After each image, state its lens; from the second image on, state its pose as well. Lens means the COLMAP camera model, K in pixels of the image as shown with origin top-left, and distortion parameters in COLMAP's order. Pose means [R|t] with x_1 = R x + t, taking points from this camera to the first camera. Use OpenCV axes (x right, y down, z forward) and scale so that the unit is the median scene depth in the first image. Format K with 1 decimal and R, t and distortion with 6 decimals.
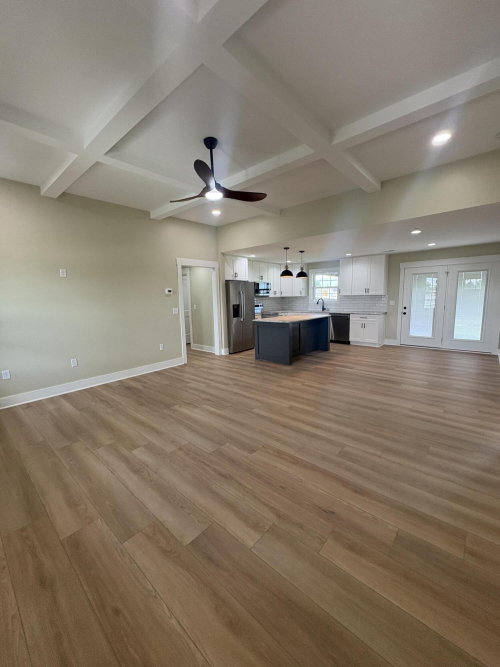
lens RADIAL K [[264.1, 0, 251.8], [0, 264.1, 334.6], [0, 0, 1]] dist [0.001892, 0.000197]
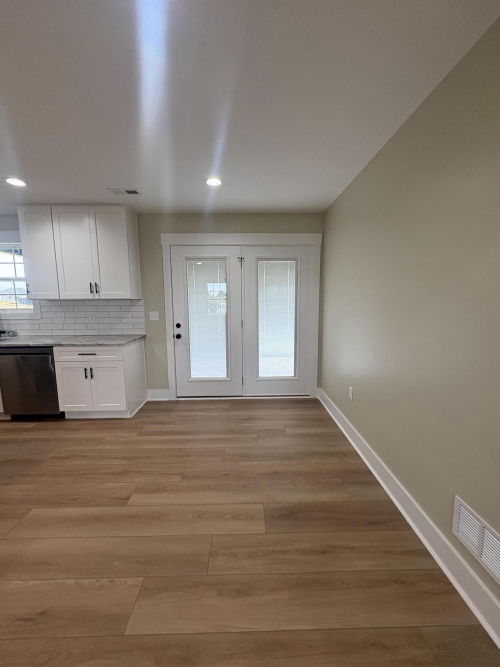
lens RADIAL K [[264.1, 0, 247.4], [0, 264.1, 335.2], [0, 0, 1]] dist [0.001892, 0.000197]
pose [[0.743183, -0.077044, 0.664637, 0.578977], [0.086117, 0.996101, 0.019173, -0.136245], [-0.663523, 0.042987, 0.746920, 0.909579]]
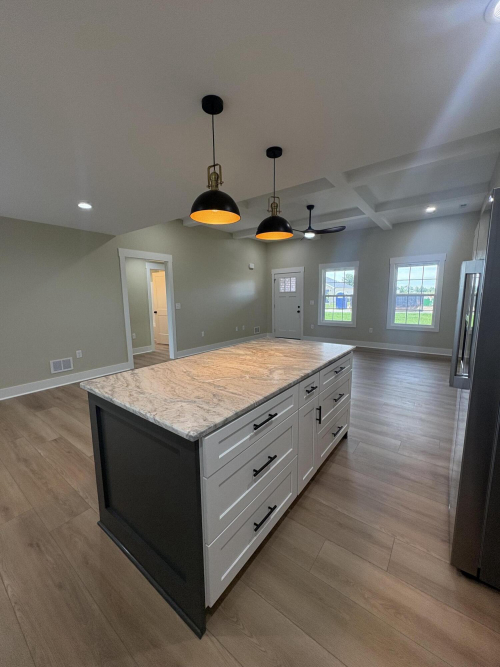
lens RADIAL K [[264.1, 0, 254.4], [0, 264.1, 333.5], [0, 0, 1]] dist [0.001892, 0.000197]
pose [[-0.997233, 0.034311, -0.065942, 0.269101], [0.014269, 0.958961, 0.283178, -0.281060], [0.072952, 0.281453, -0.956798, 1.941866]]
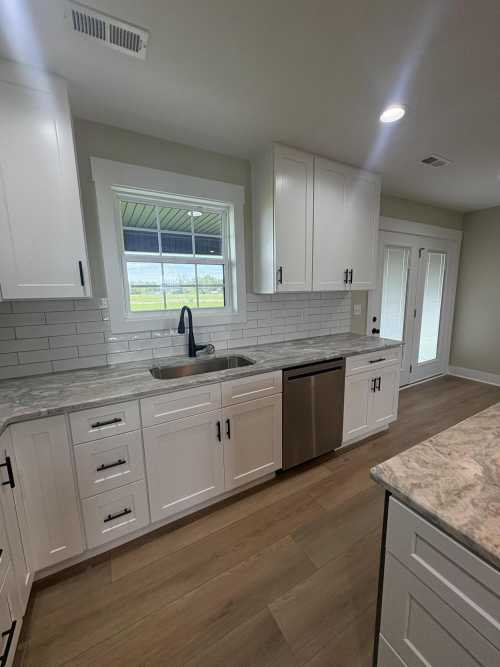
lens RADIAL K [[264.1, 0, 252.1], [0, 264.1, 334.3], [0, 0, 1]] dist [0.001892, 0.000197]
pose [[0.336212, -0.145140, 0.930535, 0.133455], [0.144346, 0.984321, 0.101375, -0.256790], [-0.930659, 0.100235, 0.351891, 1.756156]]
